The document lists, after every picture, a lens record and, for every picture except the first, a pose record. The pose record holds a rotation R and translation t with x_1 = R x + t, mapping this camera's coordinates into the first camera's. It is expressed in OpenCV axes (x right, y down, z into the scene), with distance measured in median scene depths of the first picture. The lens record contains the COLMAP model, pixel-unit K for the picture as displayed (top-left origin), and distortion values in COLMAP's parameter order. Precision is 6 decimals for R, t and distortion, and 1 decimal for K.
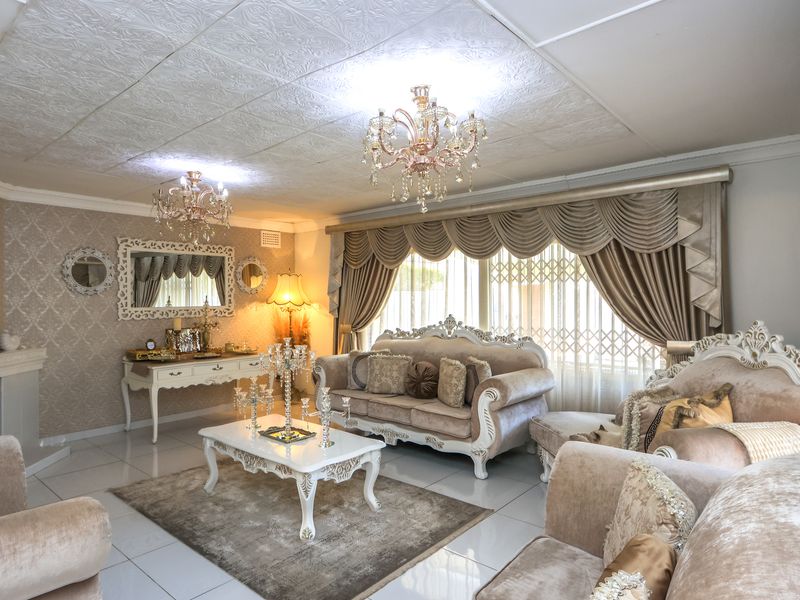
lens RADIAL K [[494.3, 0, 397.0], [0, 494.3, 299.1], [0, 0, 1]] dist [0.001842, -0.001104]
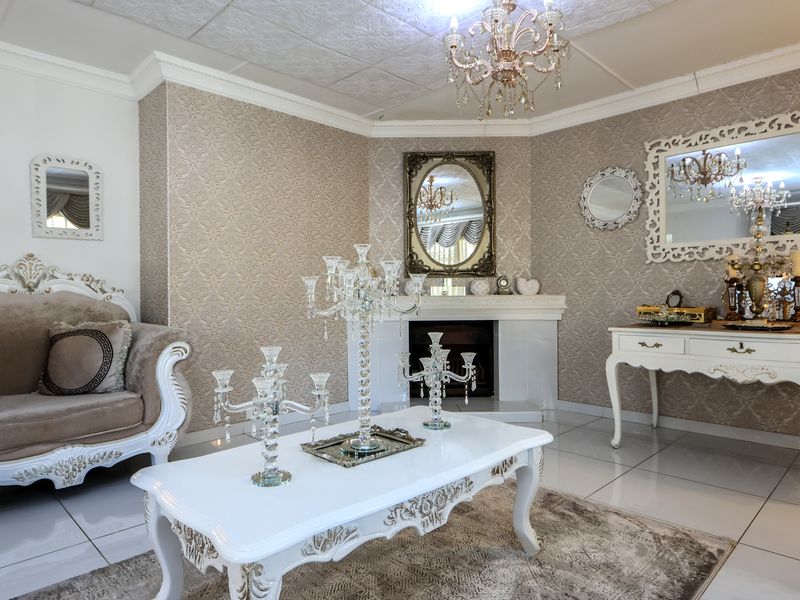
lens RADIAL K [[494.3, 0, 400.1], [0, 494.3, 298.8], [0, 0, 1]] dist [0.001842, -0.001104]
pose [[-0.062244, 0.012270, -0.997986, 0.146464], [0.006252, 0.999910, 0.011904, 0.082157], [0.998041, -0.005499, -0.062315, 0.695075]]
